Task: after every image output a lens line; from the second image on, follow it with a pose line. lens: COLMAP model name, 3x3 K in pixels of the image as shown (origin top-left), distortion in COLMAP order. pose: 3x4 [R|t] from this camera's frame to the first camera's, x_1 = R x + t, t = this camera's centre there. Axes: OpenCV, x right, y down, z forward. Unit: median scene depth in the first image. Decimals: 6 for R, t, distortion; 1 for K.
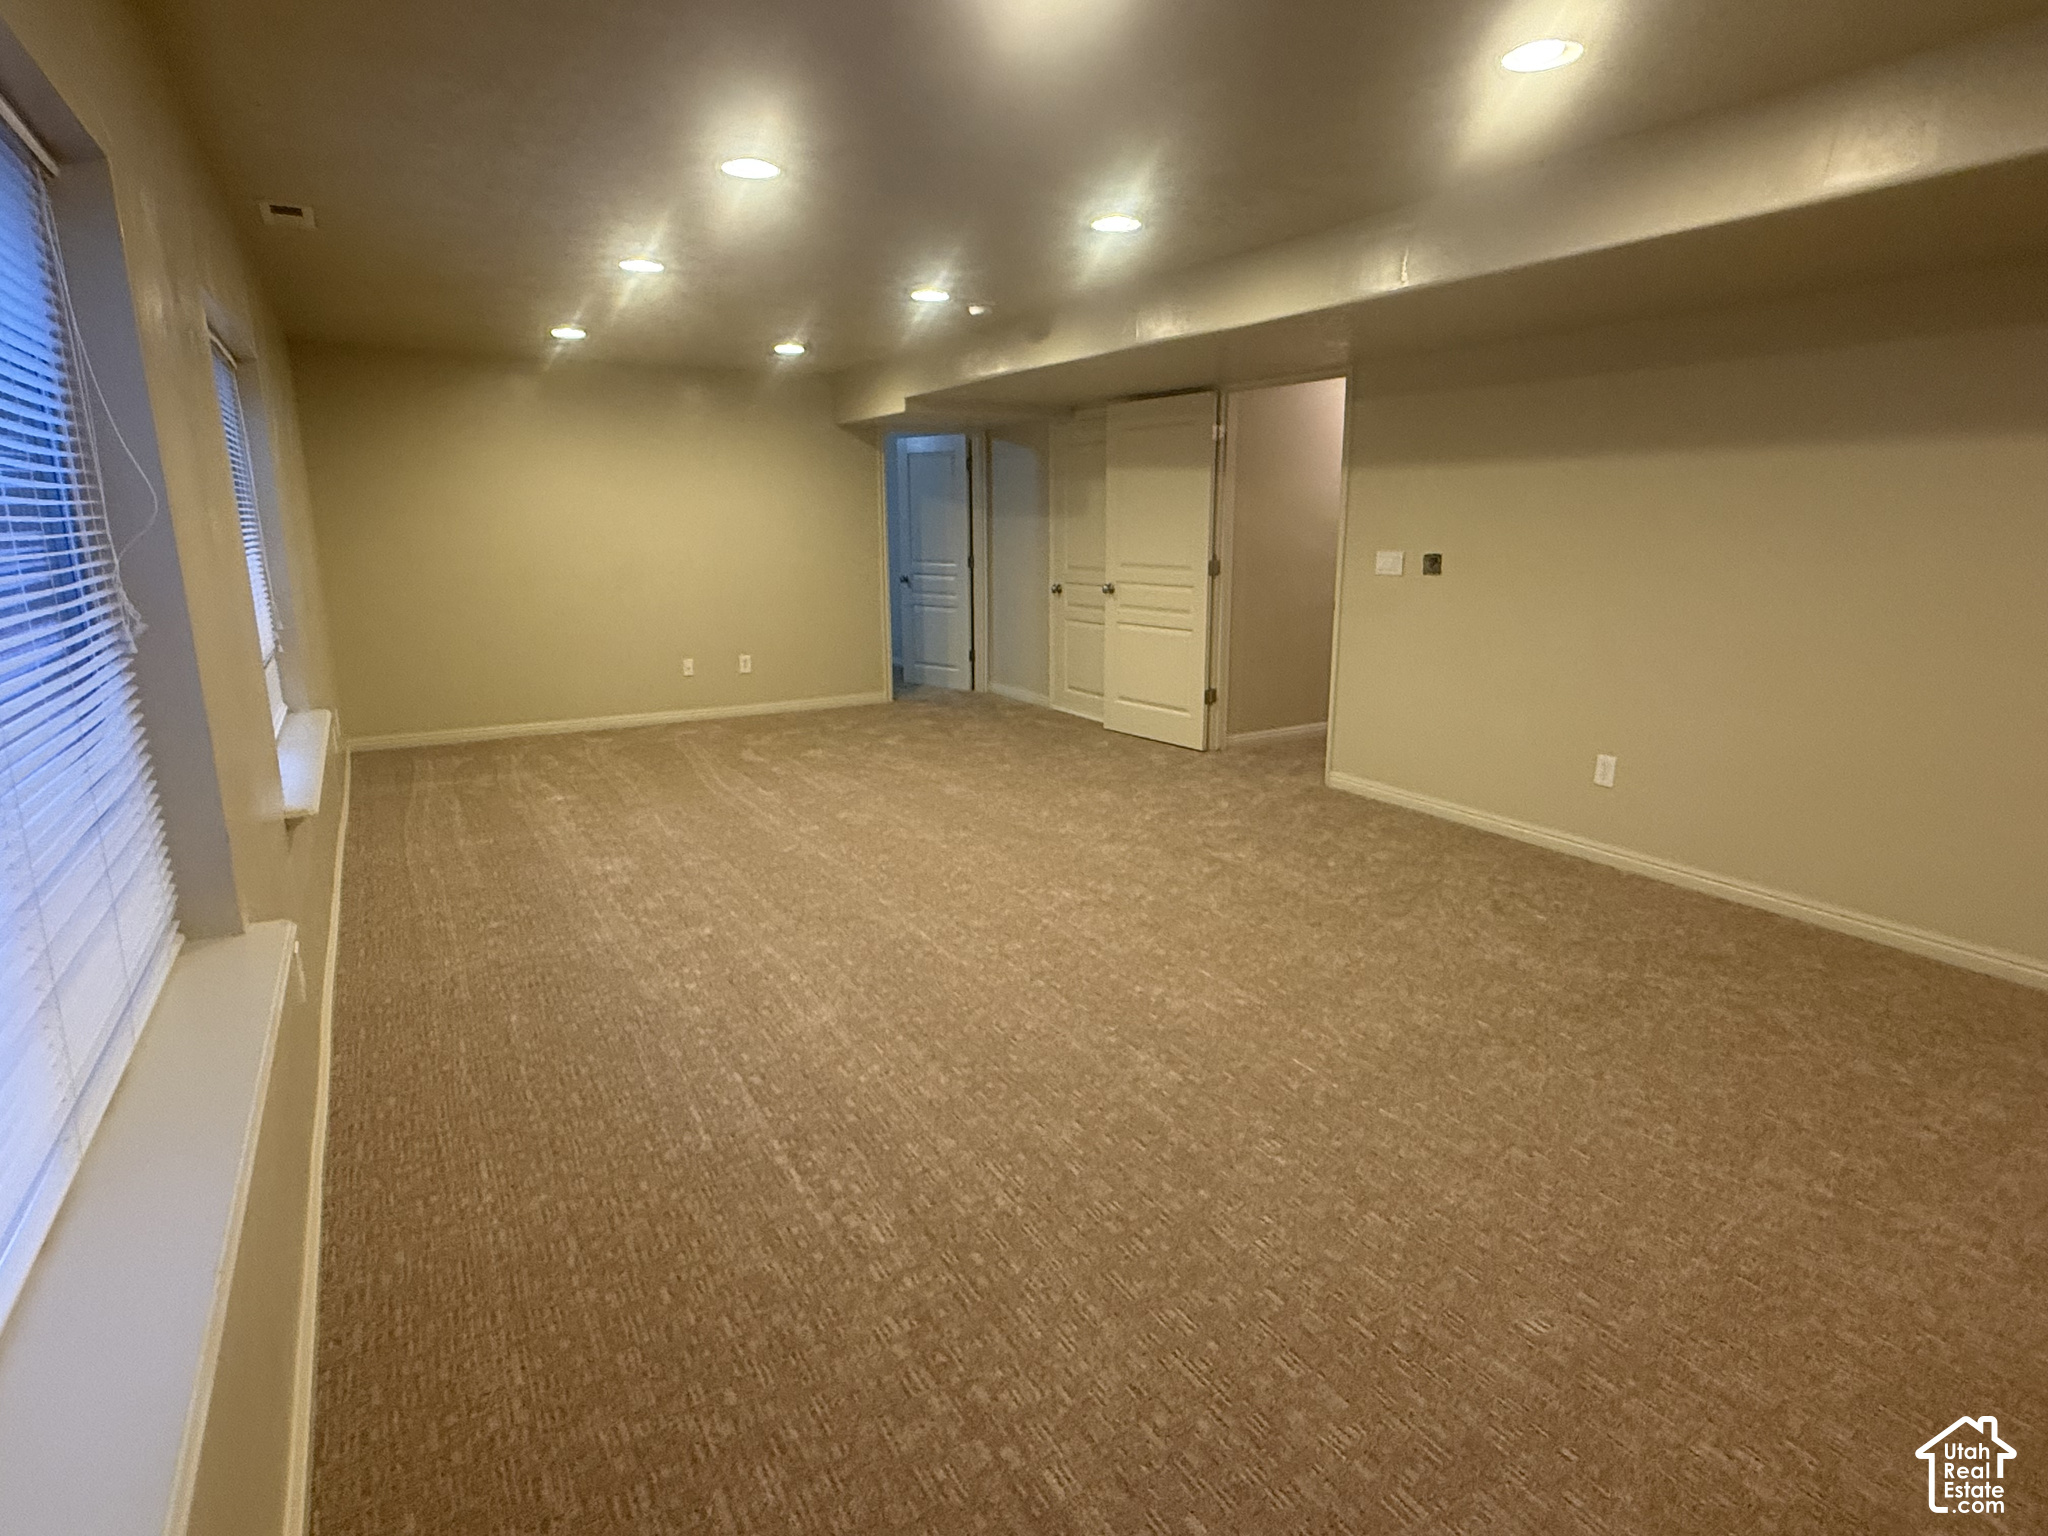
lens RADIAL K [[1101.3, 0, 1021.9], [0, 1101.3, 760.3], [0, 0, 1]] dist [-0.001319, 0.002228]
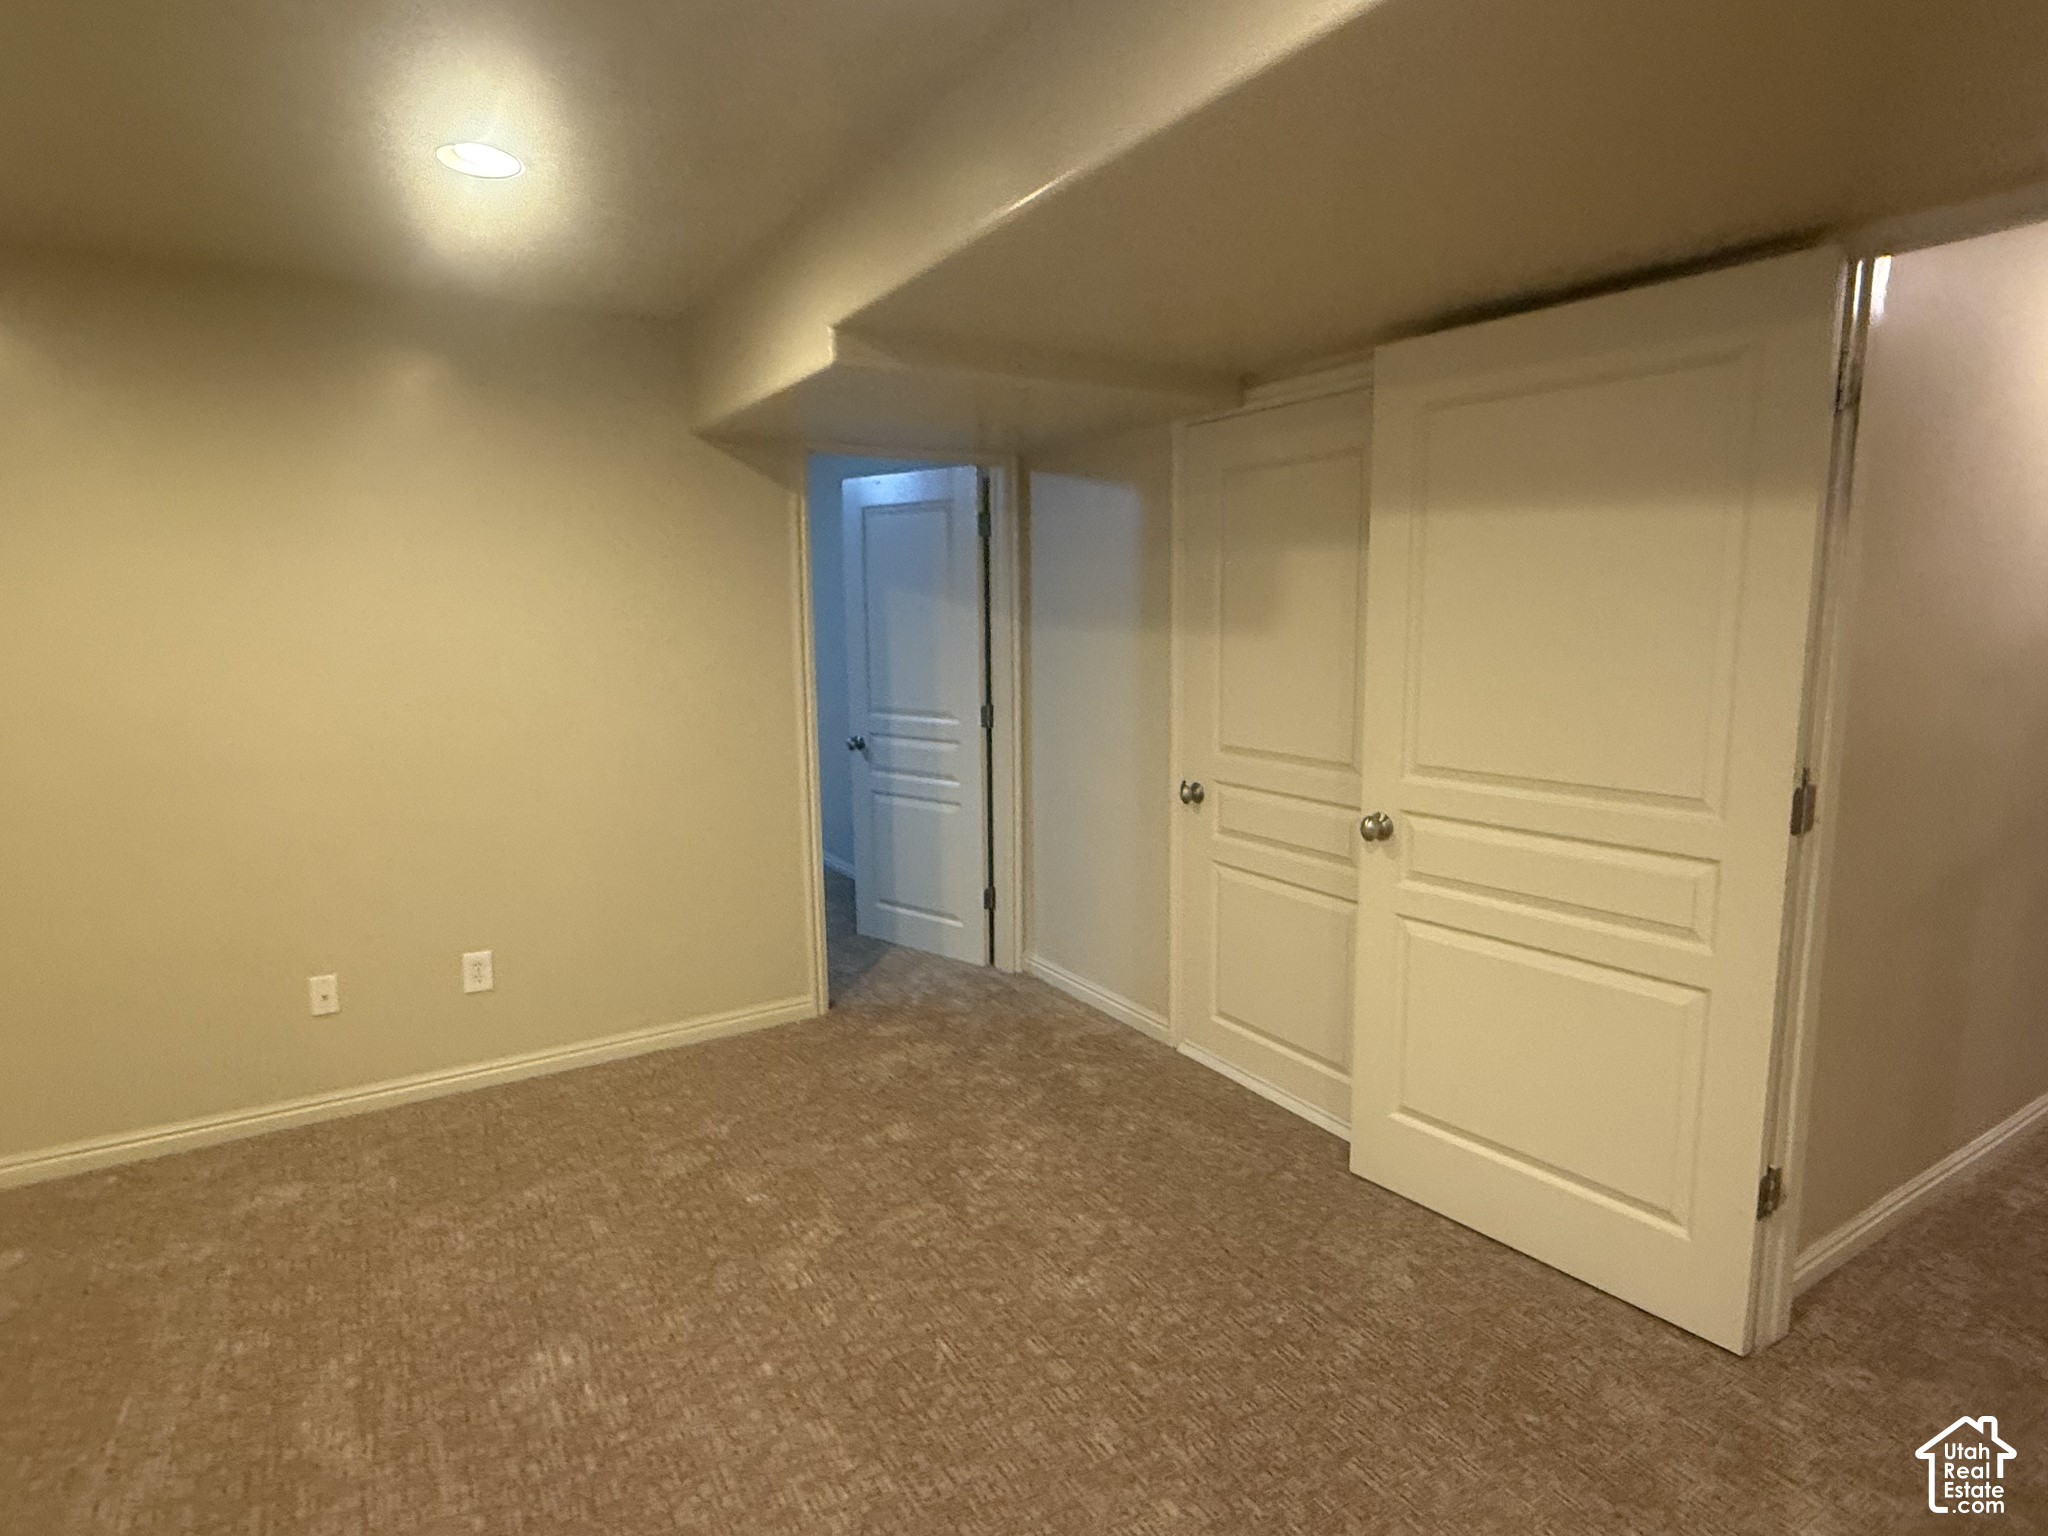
lens RADIAL K [[1101.3, 0, 1021.9], [0, 1101.3, 760.3], [0, 0, 1]] dist [-0.001319, 0.002228]
pose [[0.999780, -0.006371, 0.019961, -0.043227], [0.007914, 0.996905, -0.078216, -0.127662], [-0.019401, 0.078357, 0.996737, 0.530504]]
